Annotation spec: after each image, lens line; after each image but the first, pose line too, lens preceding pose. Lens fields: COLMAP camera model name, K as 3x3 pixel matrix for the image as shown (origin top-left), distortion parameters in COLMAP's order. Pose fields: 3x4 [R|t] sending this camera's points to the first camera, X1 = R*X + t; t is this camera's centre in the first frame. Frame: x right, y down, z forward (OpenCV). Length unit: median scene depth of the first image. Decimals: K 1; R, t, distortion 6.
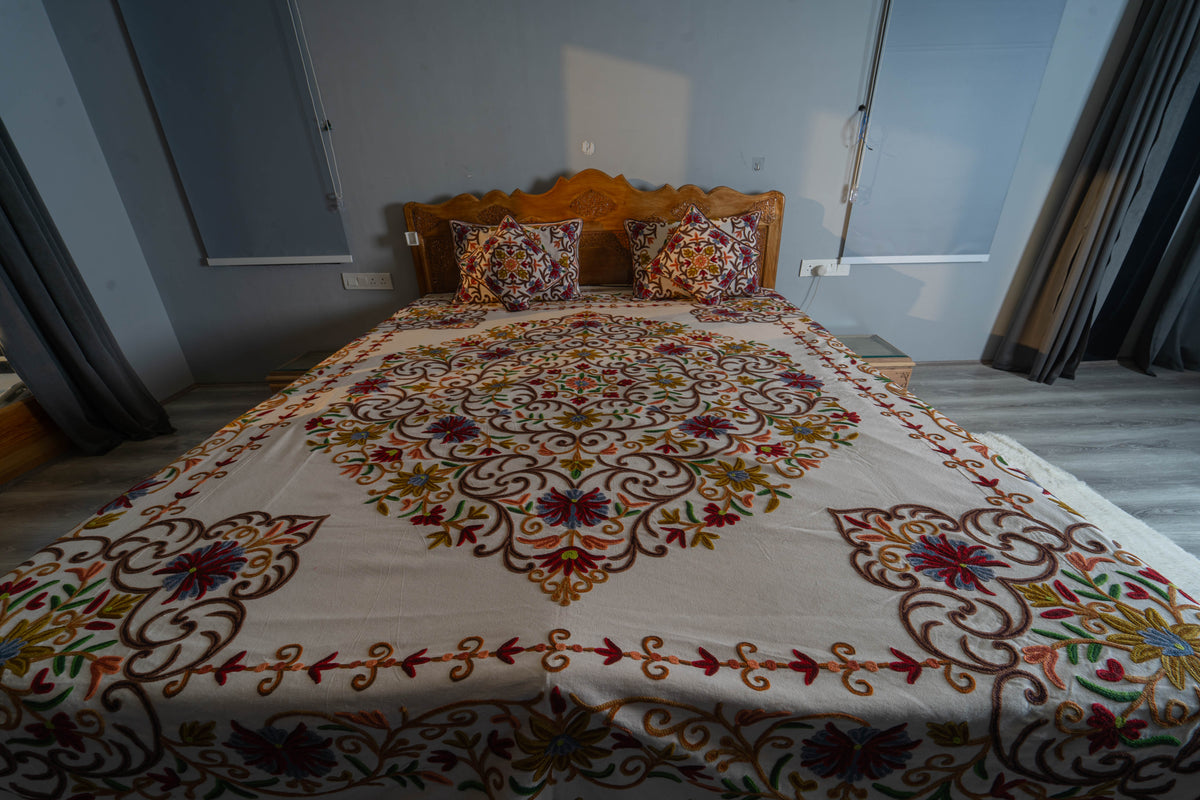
lens RADIAL K [[483.5, 0, 599.2], [0, 483.5, 397.4], [0, 0, 1]] dist [0.004911, -0.002367]
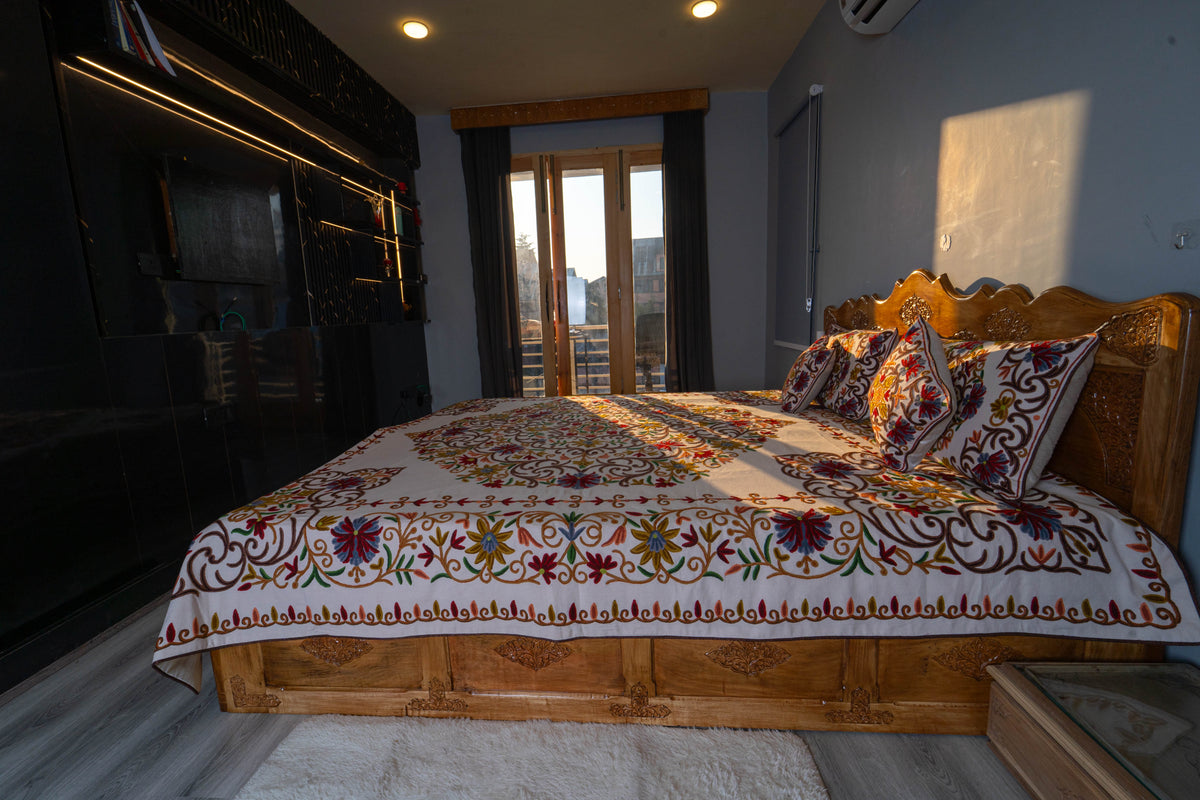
lens RADIAL K [[506.6, 0, 585.6], [0, 506.6, 385.7], [0, 0, 1]] dist [0.004090, -0.000440]
pose [[-0.072548, 0.168349, -0.983054, 0.914183], [-0.380869, 0.906276, 0.183308, -0.264233], [0.921778, 0.387714, -0.001630, 0.617057]]
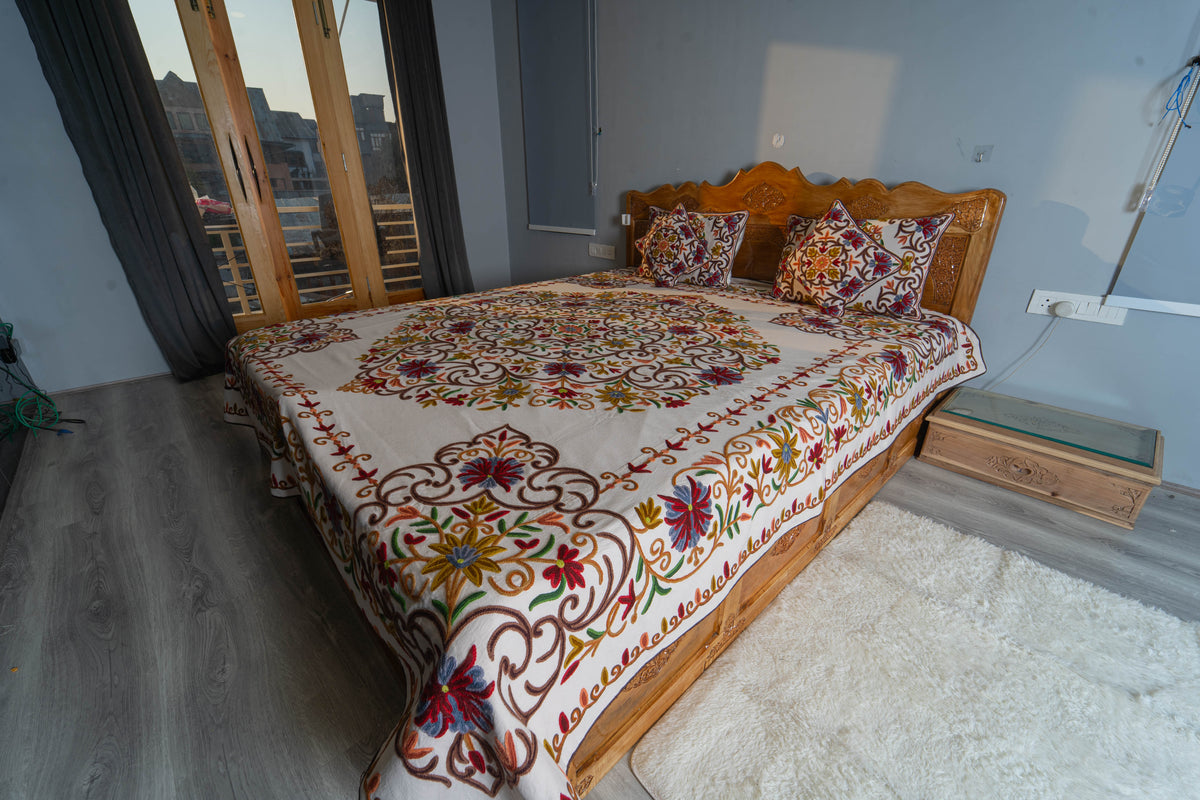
lens RADIAL K [[483.5, 0, 597.8], [0, 483.5, 397.8], [0, 0, 1]] dist [0.004911, -0.002367]
pose [[0.689770, 0.309911, -0.654349, 0.579695], [-0.315778, 0.942045, 0.113297, -0.017366], [0.651538, 0.128480, 0.747657, 0.094154]]
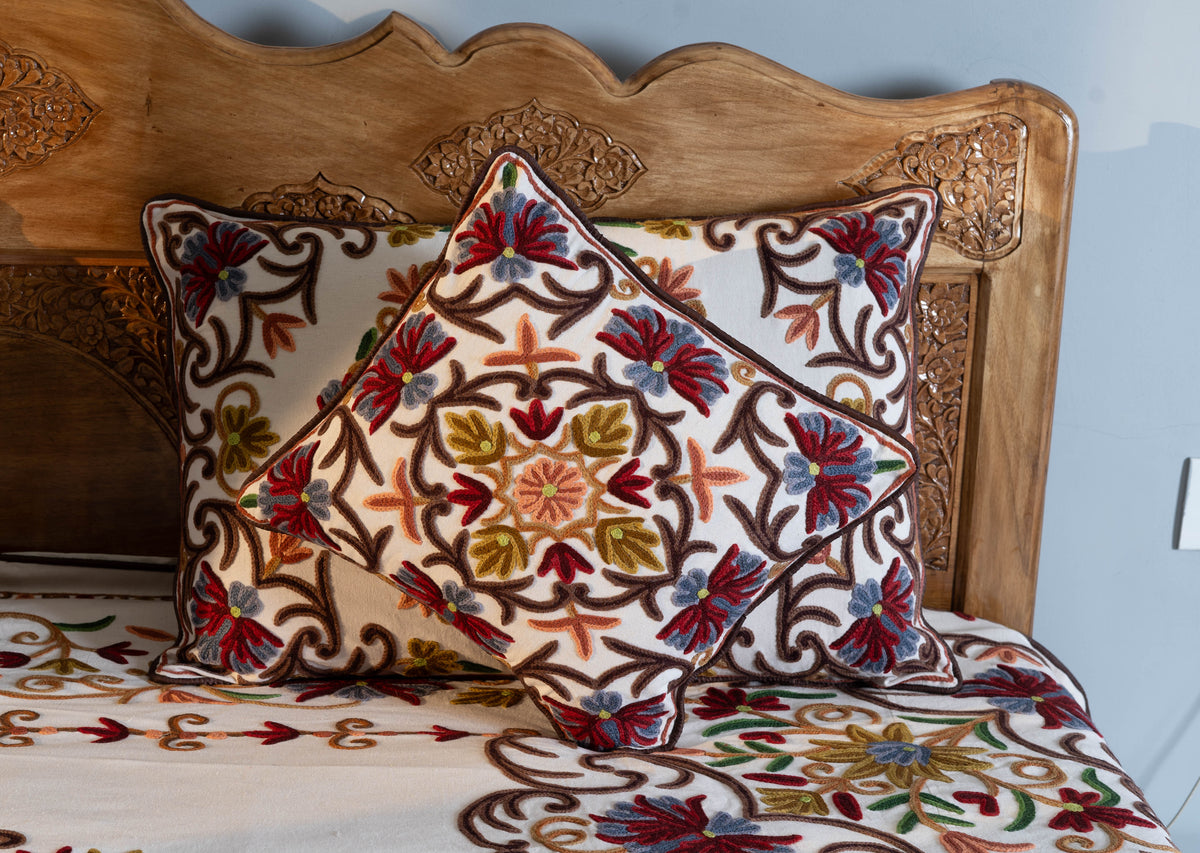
lens RADIAL K [[2230.9, 0, 437.6], [0, 2230.9, 483.4], [0, 0, 1]] dist [0.001776, 0.000000]
pose [[0.998467, 0.045263, 0.031864, 0.146896], [-0.039624, 0.986395, -0.159547, -0.161485], [-0.038653, 0.158040, 0.986676, 0.260863]]
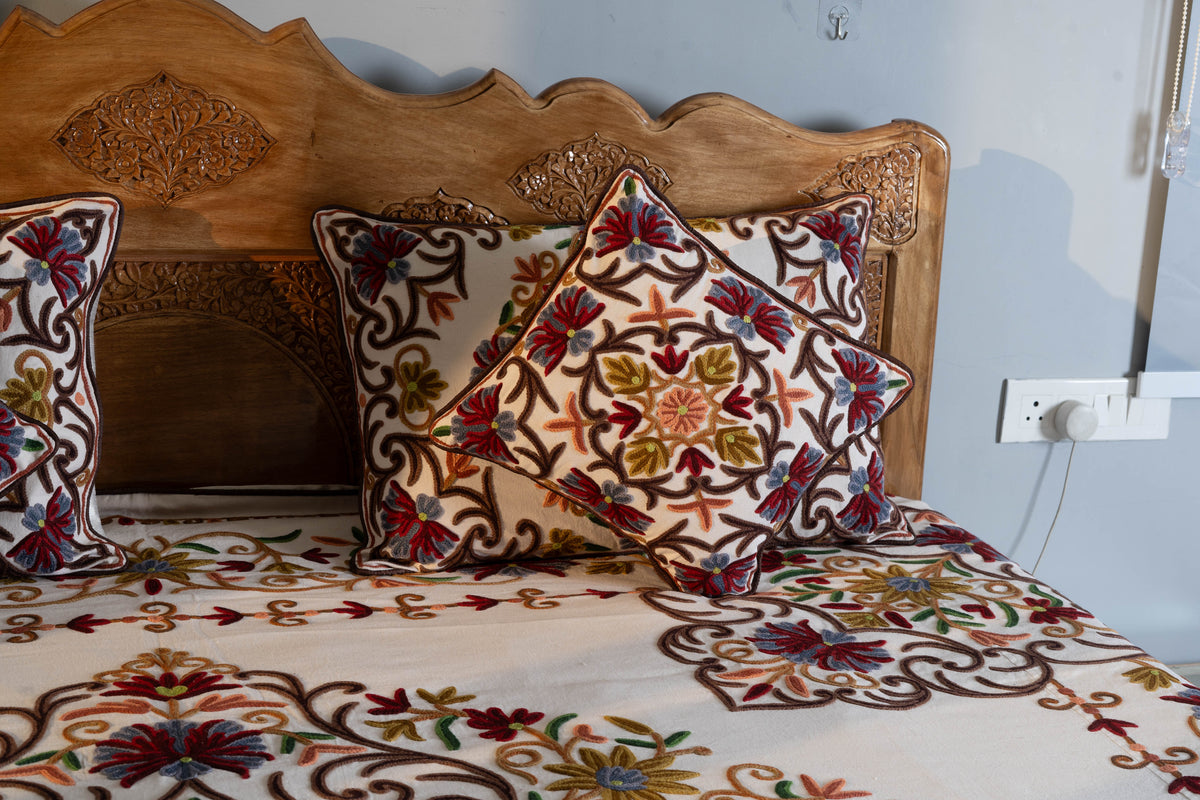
lens RADIAL K [[1772.7, 0, 594.1], [0, 1772.7, 389.6], [0, 0, 1]] dist [-0.001157, 0.000000]
pose [[0.953478, 0.005499, 0.301413, -0.077304], [0.055286, 0.979687, -0.192762, -0.132733], [-0.296350, 0.200458, 0.933806, 0.236684]]
